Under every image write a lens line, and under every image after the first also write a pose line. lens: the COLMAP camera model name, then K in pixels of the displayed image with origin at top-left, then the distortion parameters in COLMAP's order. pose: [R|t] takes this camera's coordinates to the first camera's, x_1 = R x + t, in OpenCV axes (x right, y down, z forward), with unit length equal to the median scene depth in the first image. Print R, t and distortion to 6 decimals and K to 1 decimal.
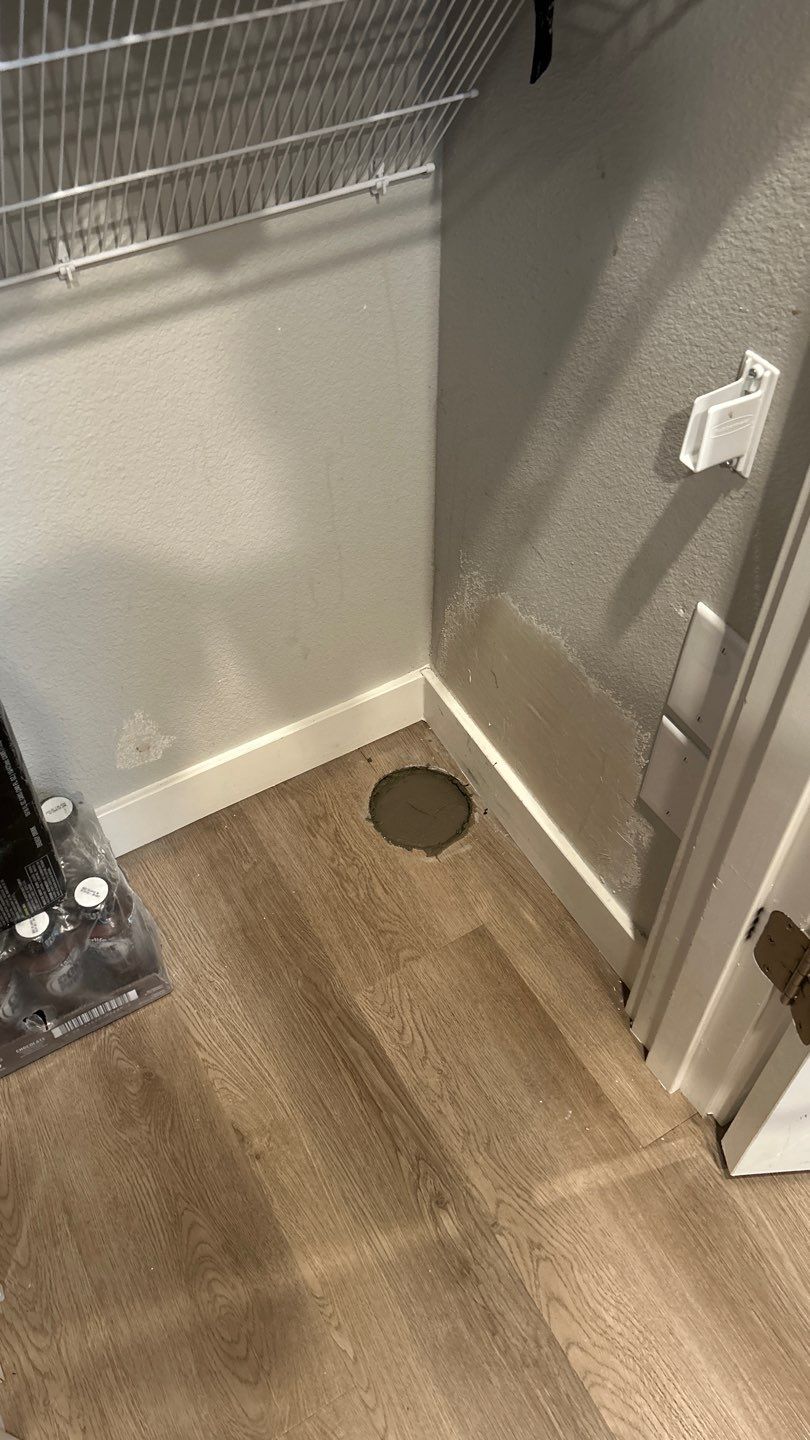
lens RADIAL K [[1110.1, 0, 399.3], [0, 1110.1, 708.8], [0, 0, 1]] dist [-0.000163, -0.006620]
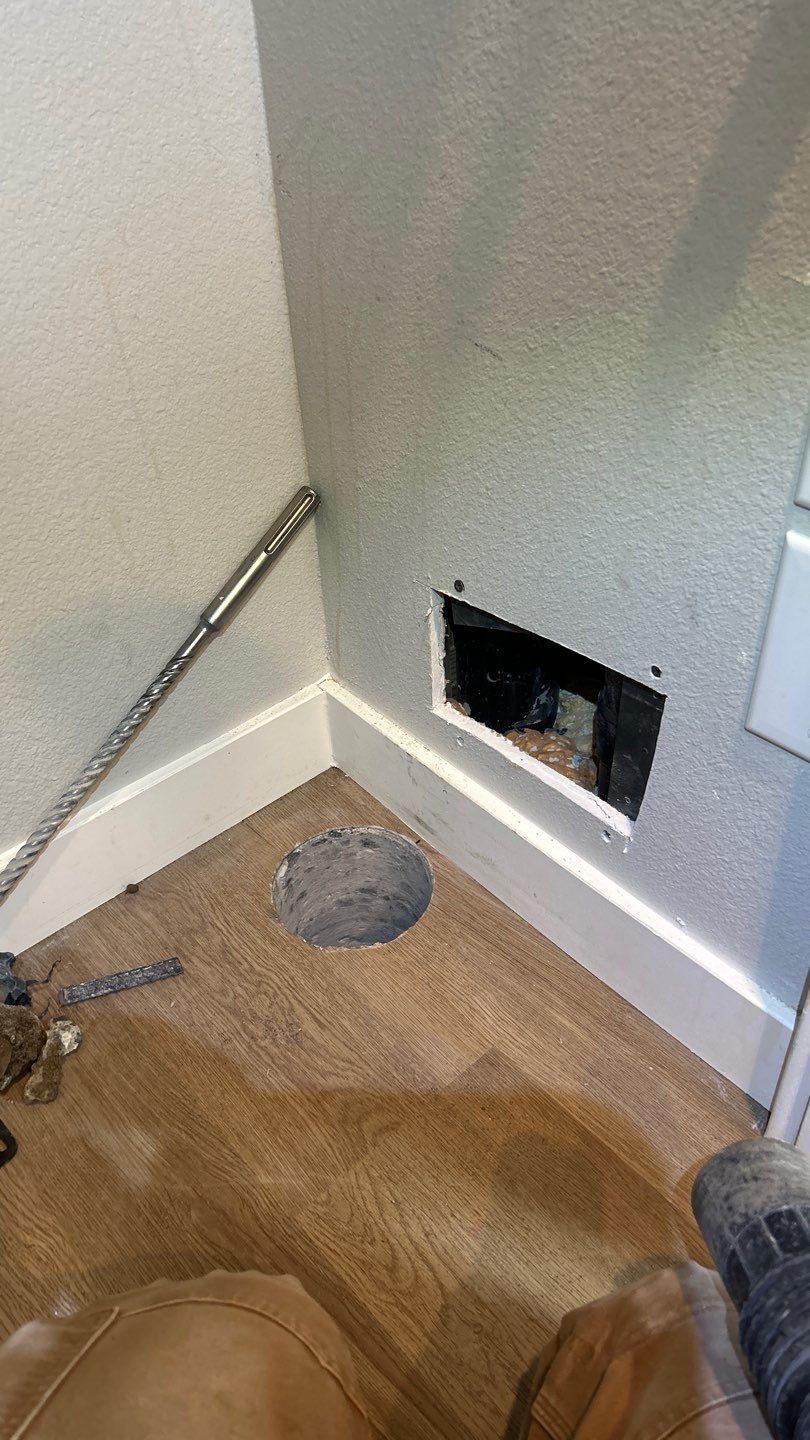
lens RADIAL K [[1110.1, 0, 420.2], [0, 1110.1, 730.3], [0, 0, 1]] dist [-0.000163, -0.006620]
pose [[0.978824, -0.156447, 0.132018, -0.014025], [0.175975, 0.972555, -0.152215, 0.112751], [-0.104582, 0.172223, 0.979491, 0.392353]]
